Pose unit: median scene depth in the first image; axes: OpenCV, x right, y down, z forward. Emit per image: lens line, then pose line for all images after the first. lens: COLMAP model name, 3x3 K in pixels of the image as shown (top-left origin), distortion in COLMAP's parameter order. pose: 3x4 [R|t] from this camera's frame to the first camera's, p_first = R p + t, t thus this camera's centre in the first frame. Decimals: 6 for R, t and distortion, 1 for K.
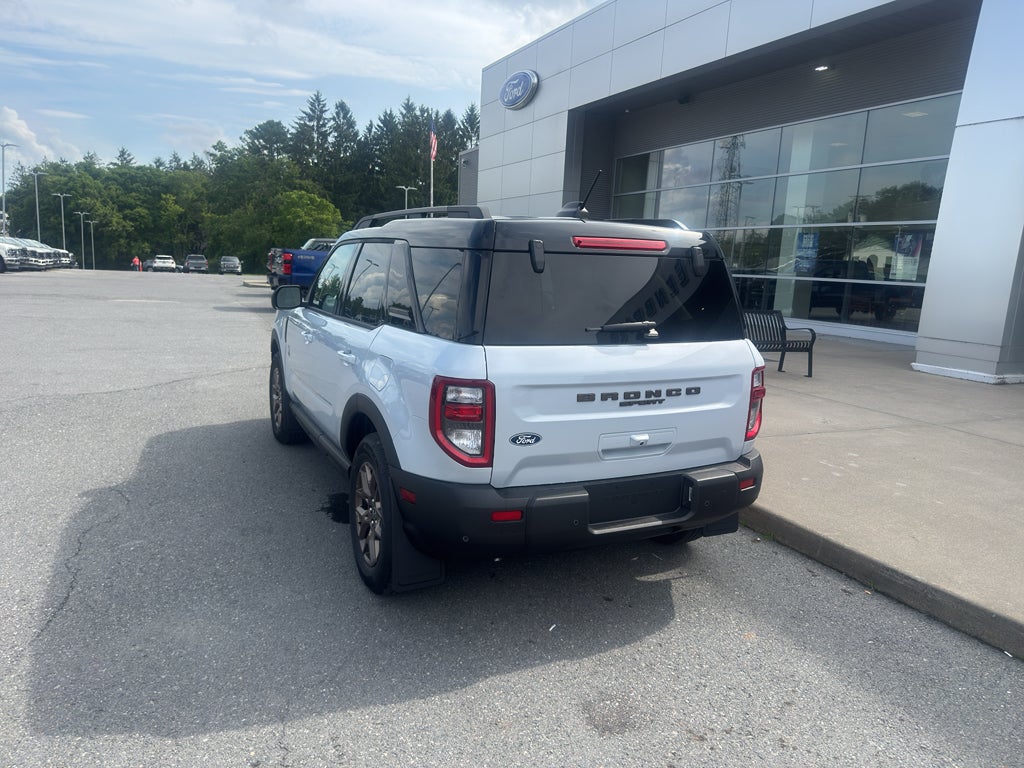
lens RADIAL K [[715.6, 0, 523.8], [0, 715.6, 388.8], [0, 0, 1]] dist [0.053049, -0.070645]
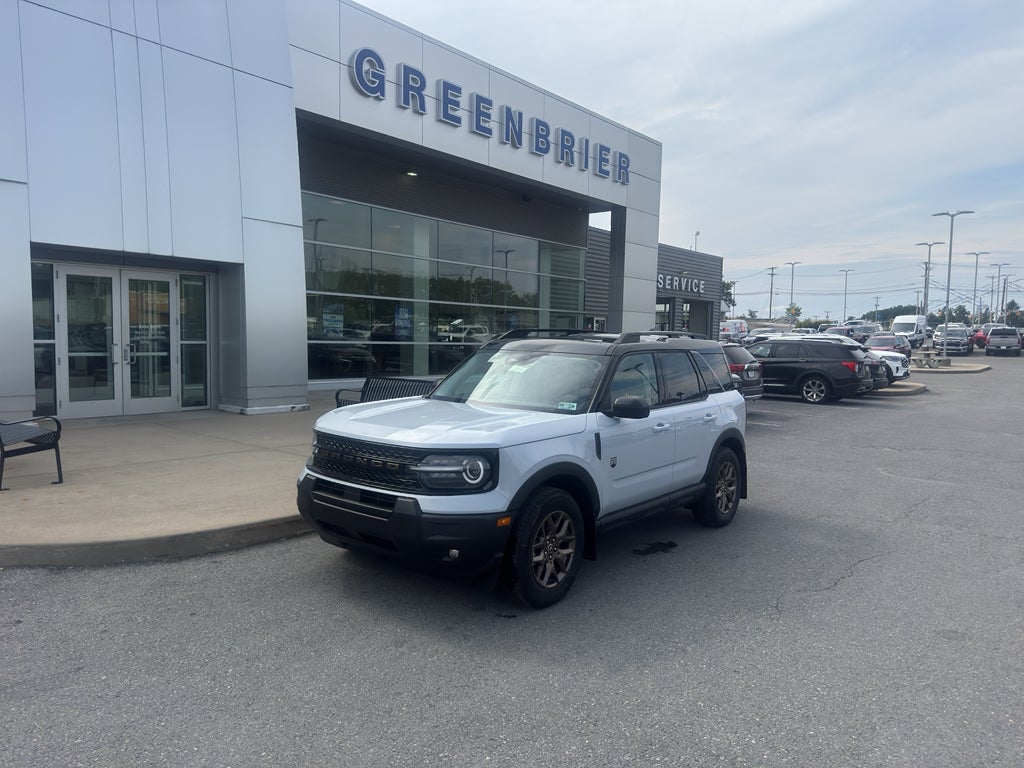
lens RADIAL K [[709.8, 0, 522.1], [0, 709.8, 384.3], [0, 0, 1]] dist [0.081658, -0.118120]
pose [[-0.421876, -0.114584, 0.899384, -0.934656], [0.114531, 0.977300, 0.178234, -0.283765], [-0.899390, 0.178199, -0.399176, 1.216268]]
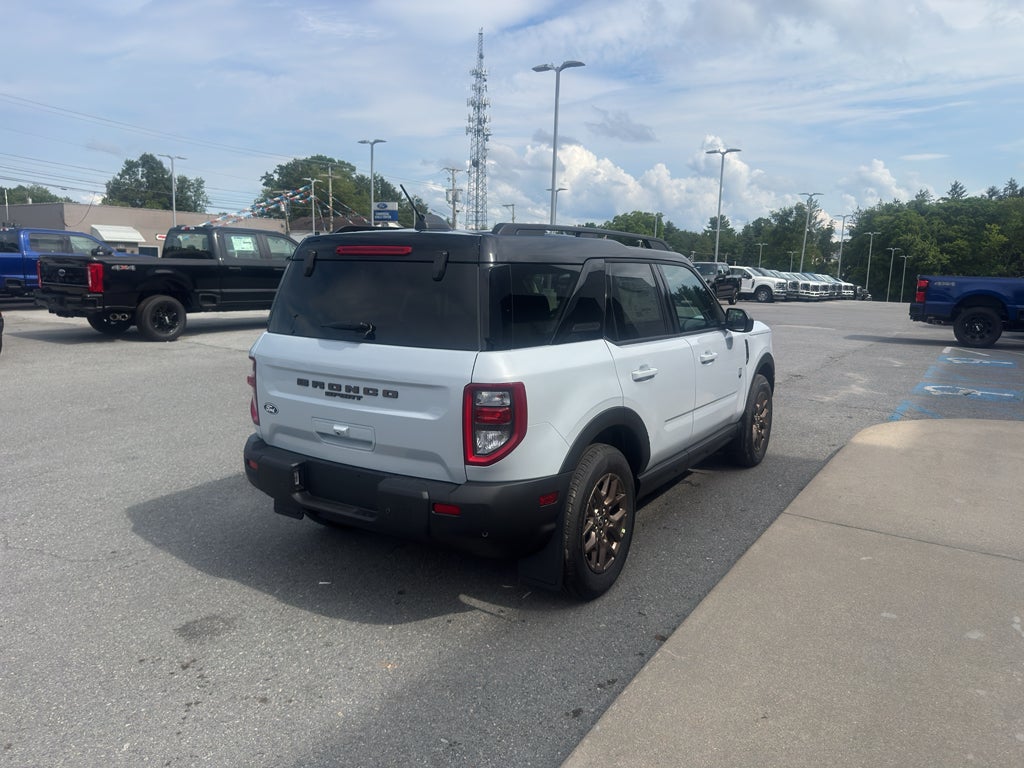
lens RADIAL K [[708.2, 0, 523.7], [0, 708.2, 383.1], [0, 0, 1]] dist [0.068081, -0.097431]
pose [[0.511541, 0.101838, -0.853203, 0.578909], [-0.146037, 0.988810, 0.030467, -0.034208], [0.846758, 0.109014, 0.520689, 0.319467]]
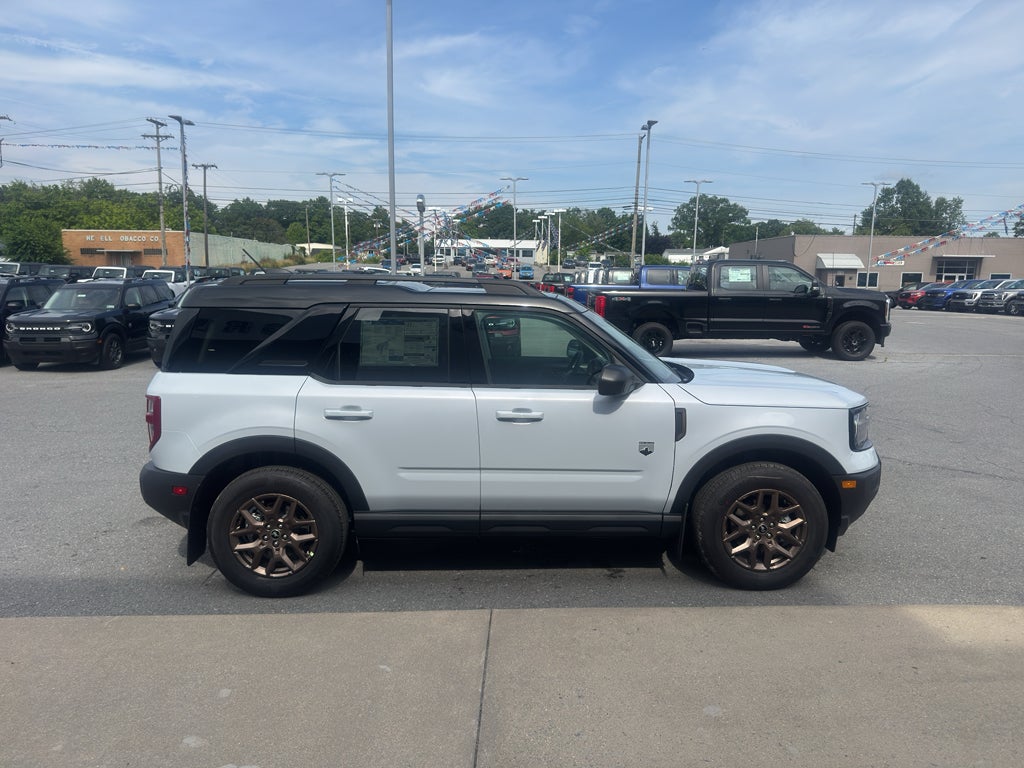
lens RADIAL K [[716.0, 0, 520.5], [0, 716.0, 380.7], [0, 0, 1]] dist [0.056641, -0.078759]
pose [[-0.415408, 0.075328, -0.906511, 0.629339], [-0.187910, 0.967963, 0.166544, -0.200774], [0.890015, 0.239526, -0.387945, 1.087975]]
